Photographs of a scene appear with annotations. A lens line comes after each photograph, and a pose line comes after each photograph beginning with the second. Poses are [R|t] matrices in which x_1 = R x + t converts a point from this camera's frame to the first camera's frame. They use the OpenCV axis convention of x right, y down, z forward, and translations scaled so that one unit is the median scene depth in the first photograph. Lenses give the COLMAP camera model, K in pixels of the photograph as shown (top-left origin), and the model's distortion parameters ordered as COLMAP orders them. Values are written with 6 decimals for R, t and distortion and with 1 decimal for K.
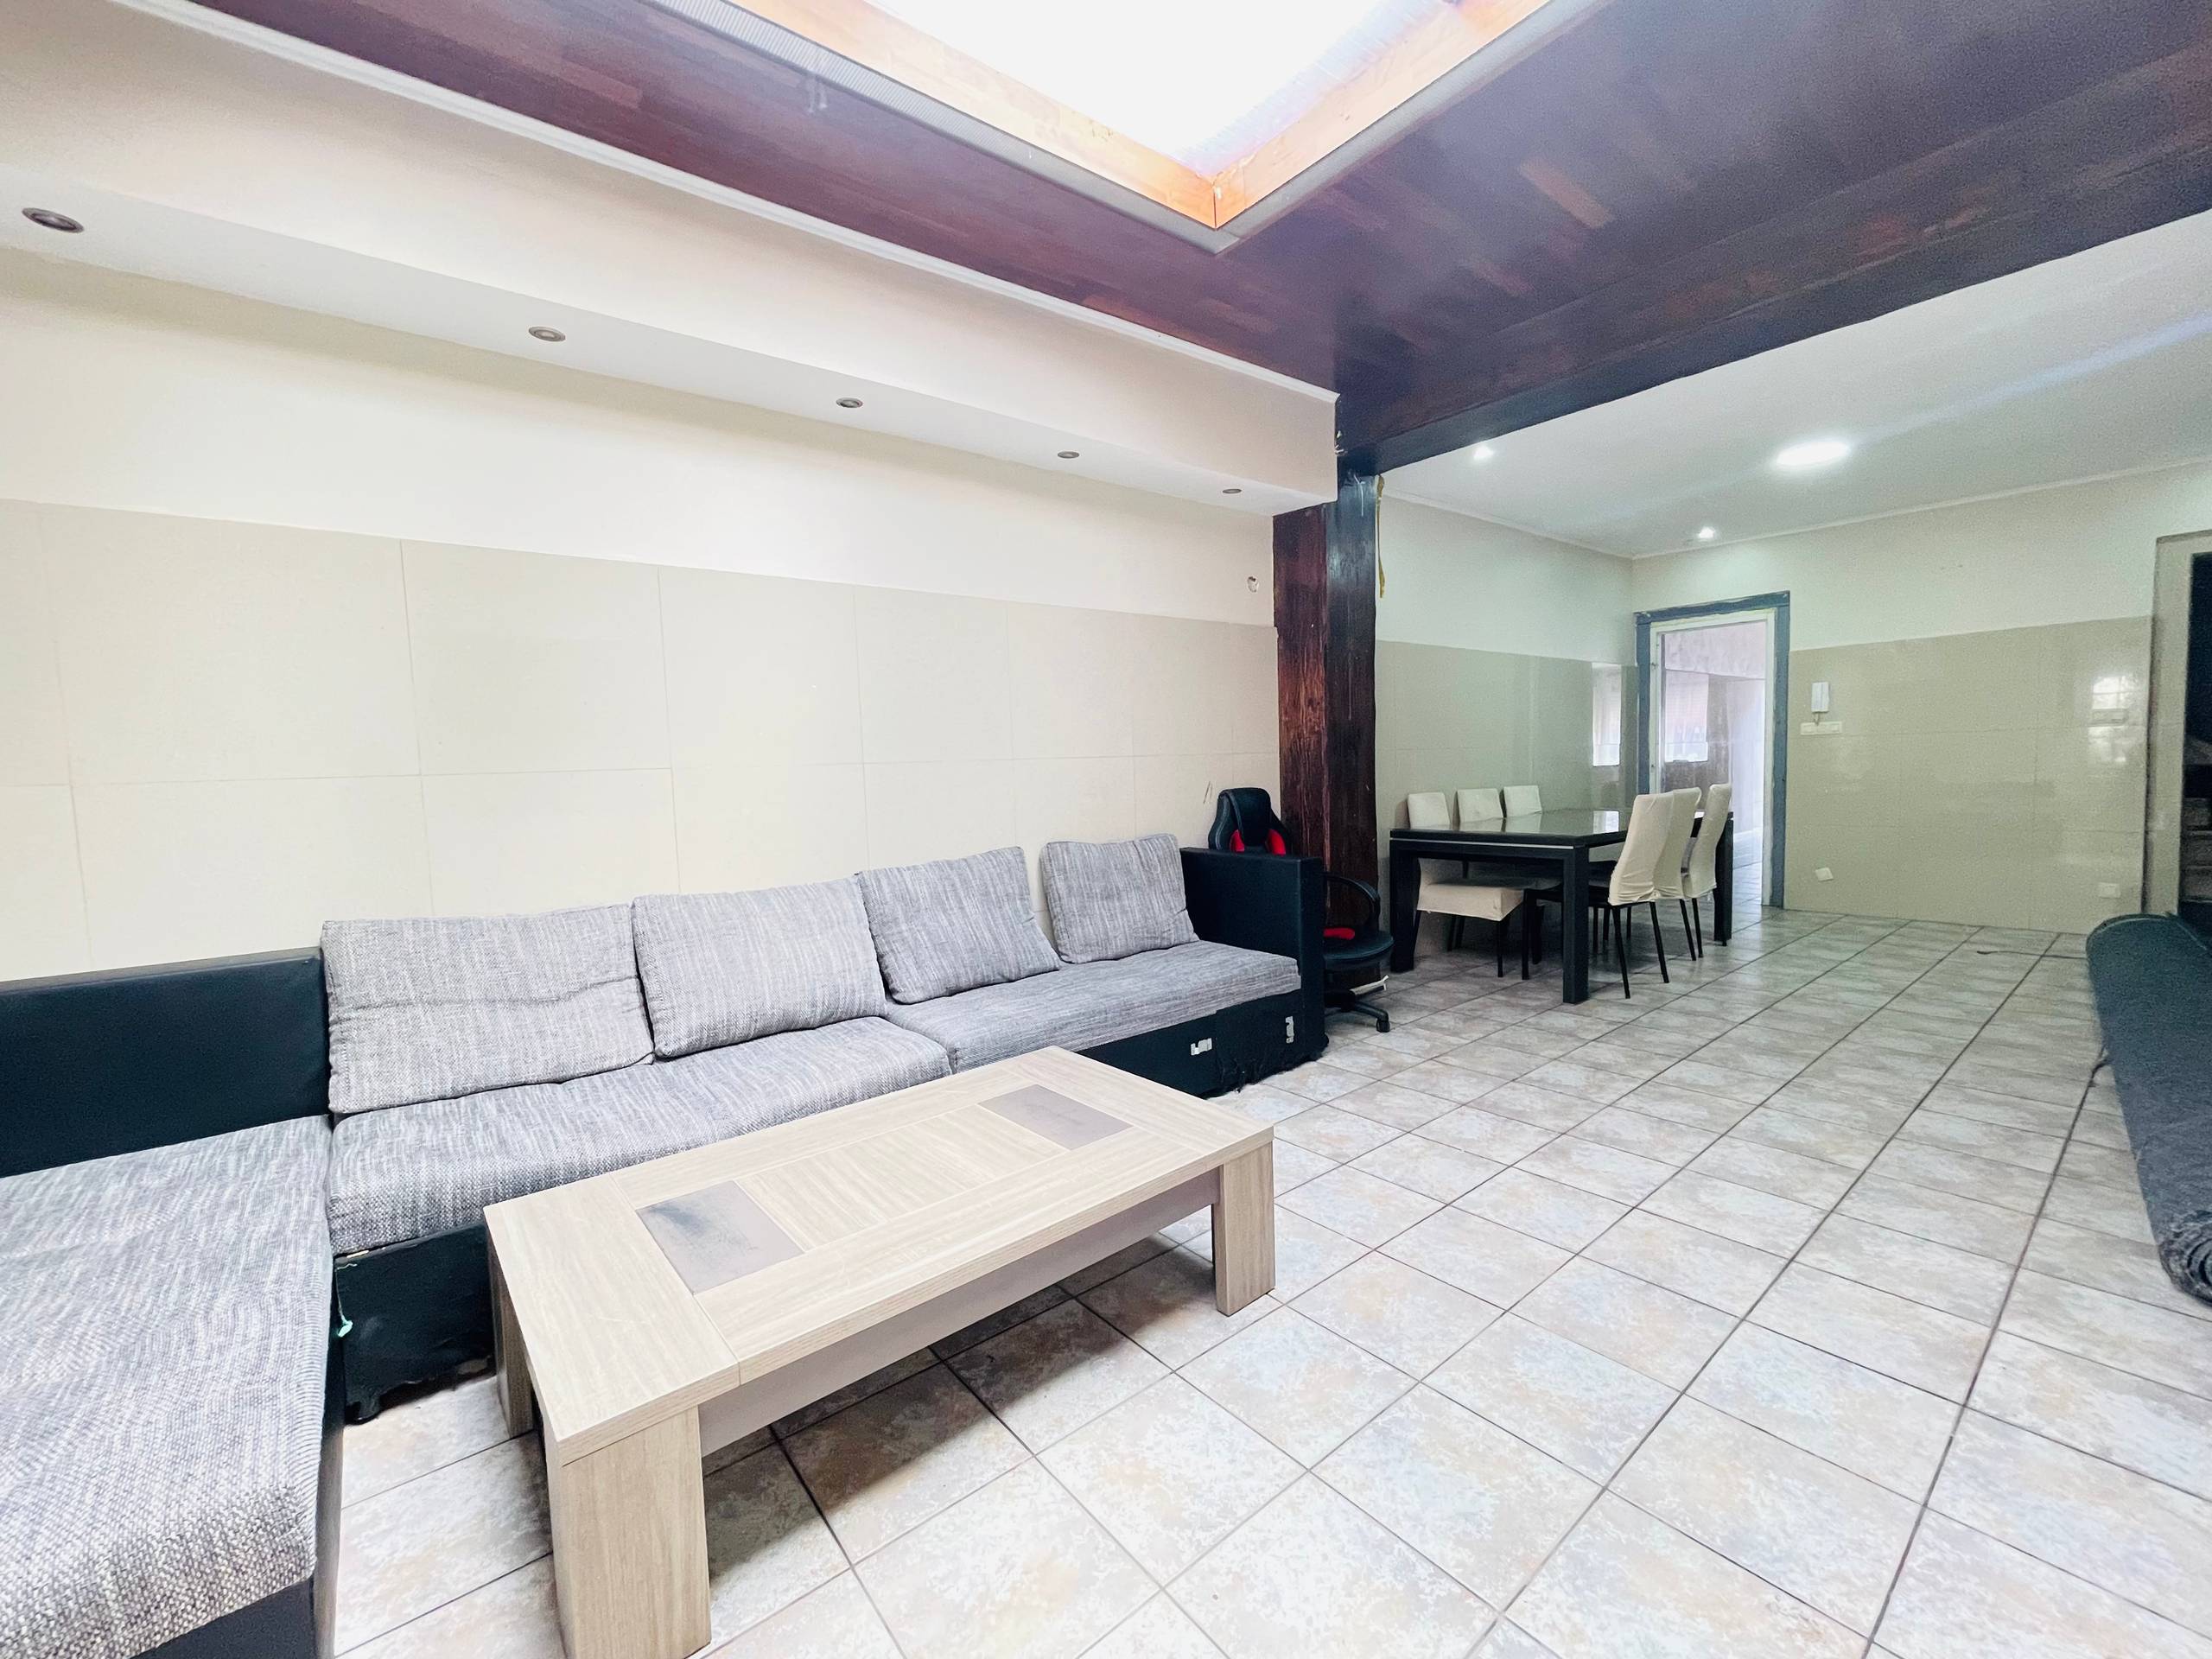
lens RADIAL K [[897.7, 0, 1097.3], [0, 897.7, 825.6], [0, 0, 1]] dist [-0.000258, 0.000001]
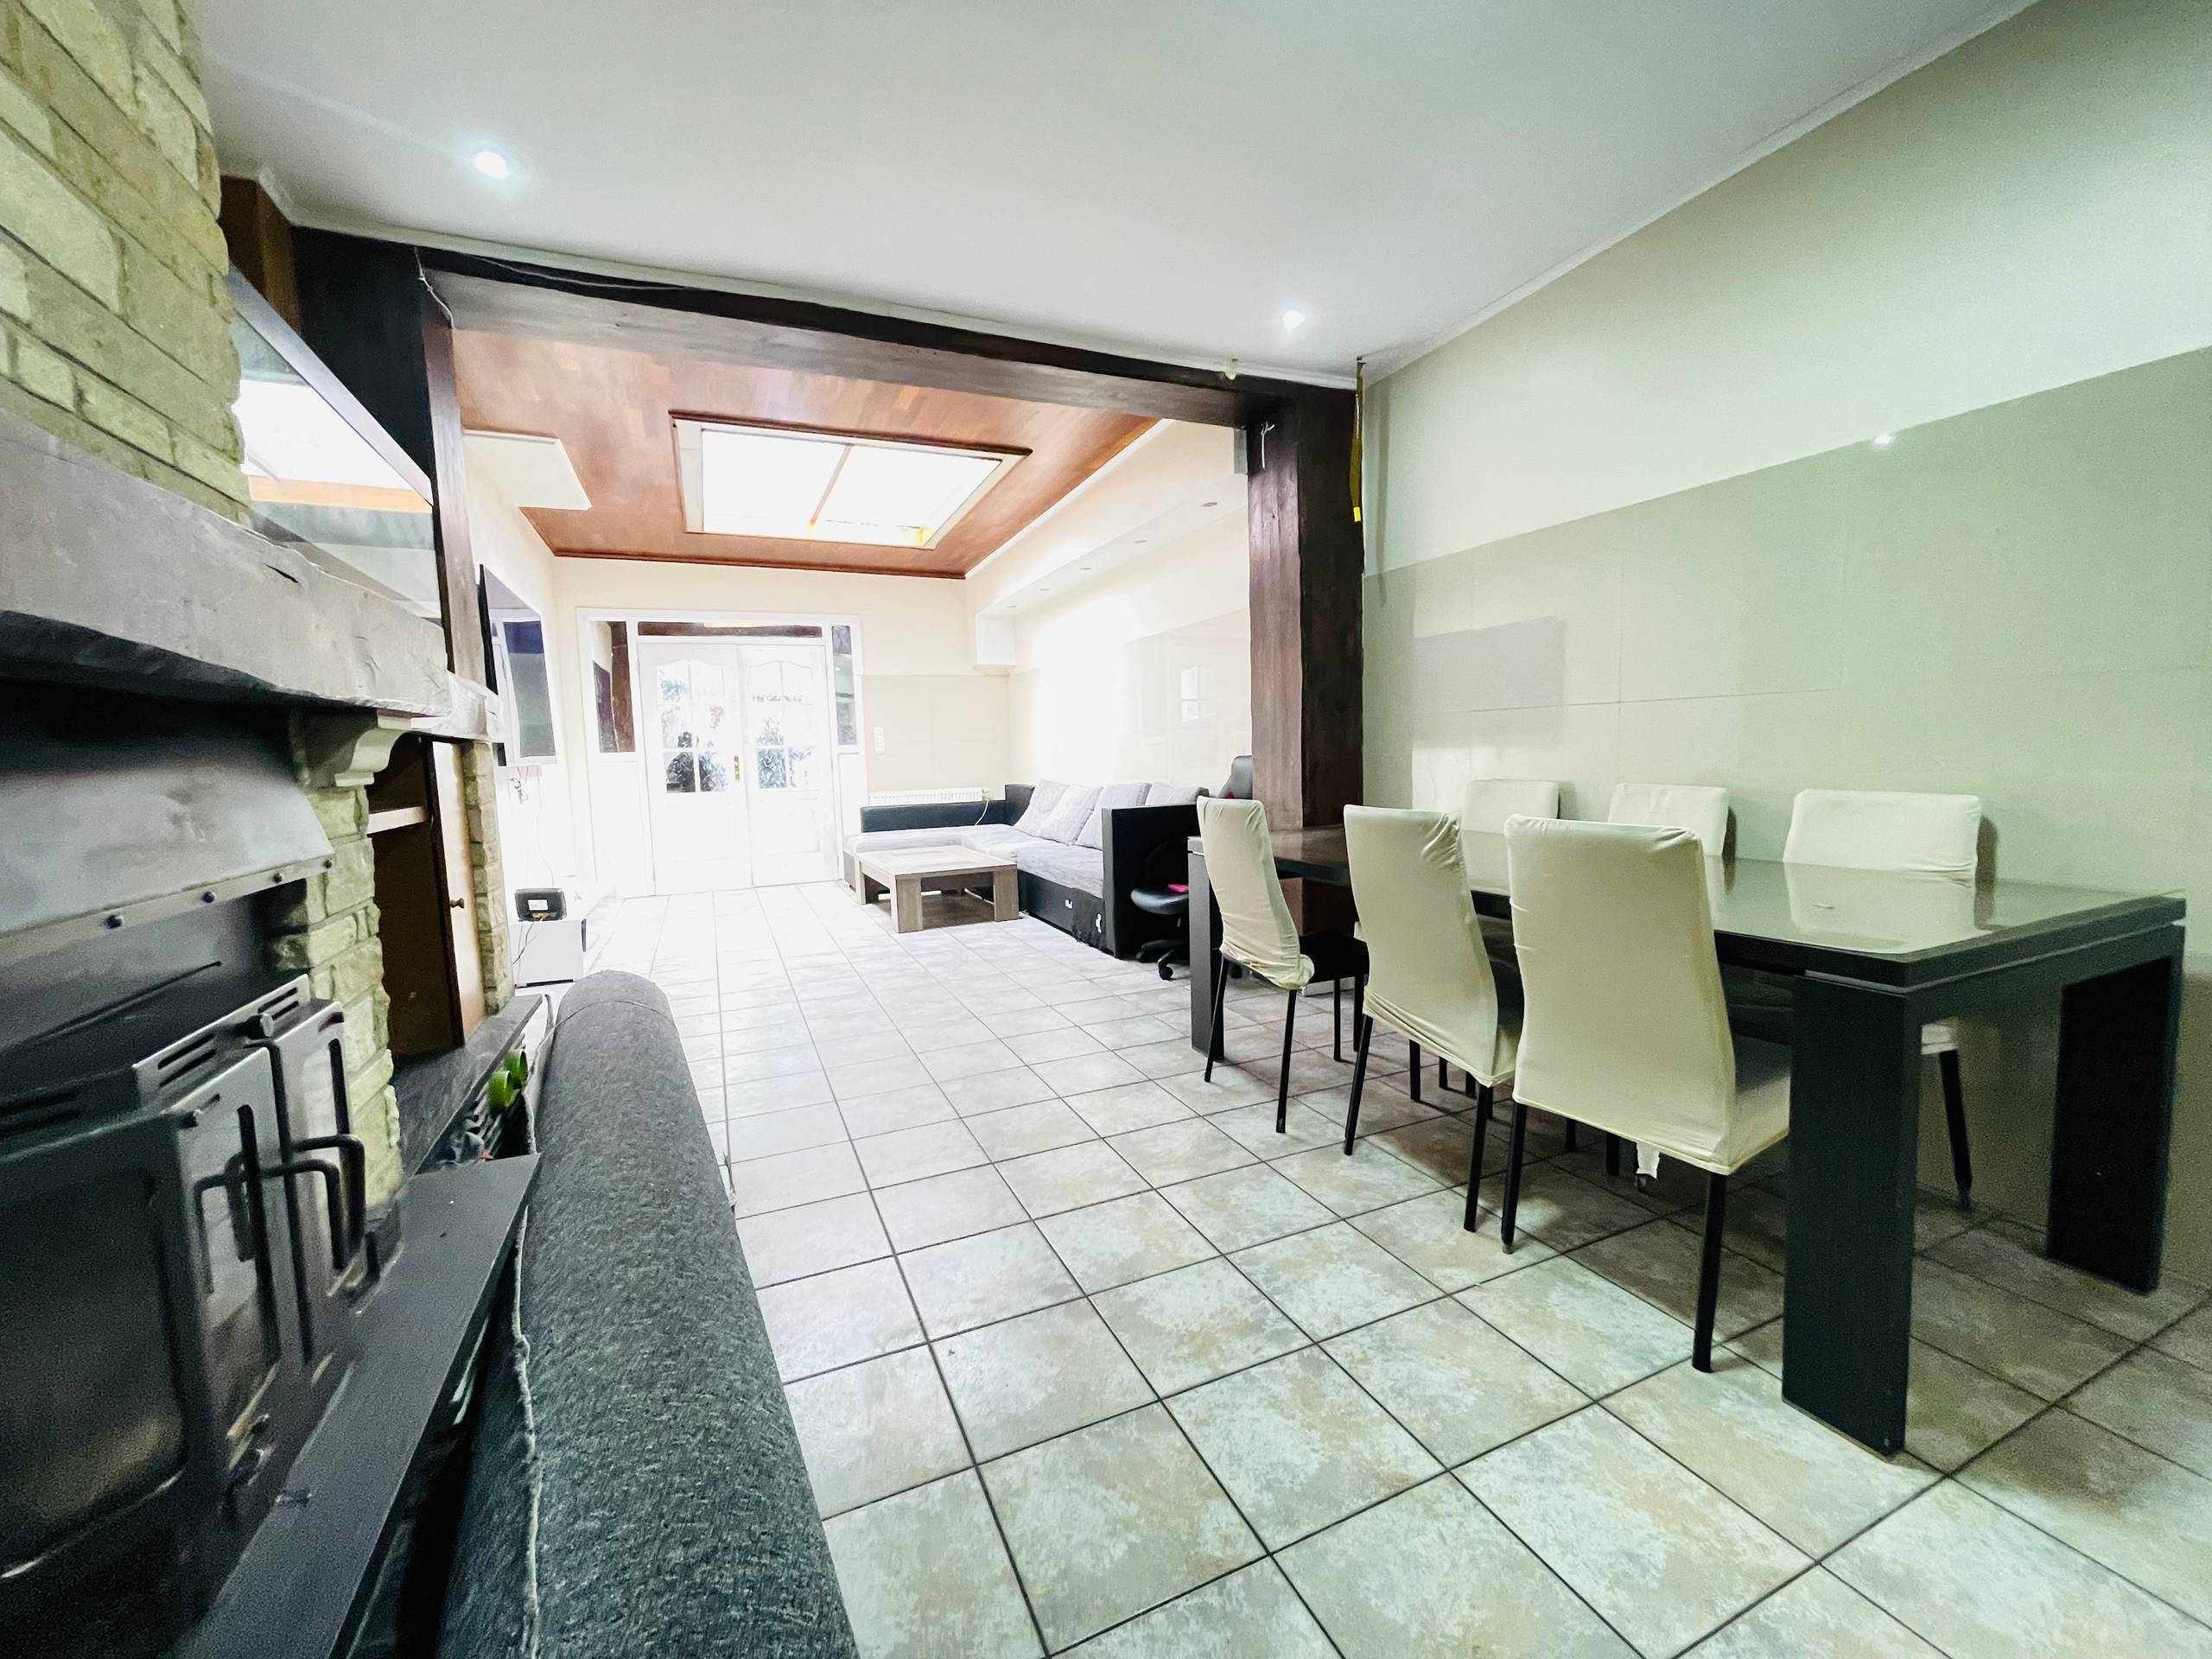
lens RADIAL K [[897.7, 0, 1100.7], [0, 897.7, 823.5], [0, 0, 1]] dist [-0.000258, 0.000001]
pose [[-0.250186, 0.129722, -0.959468, 1.642419], [-0.029737, 0.989487, 0.141534, -0.138671], [0.967741, 0.063942, -0.243699, 1.401684]]
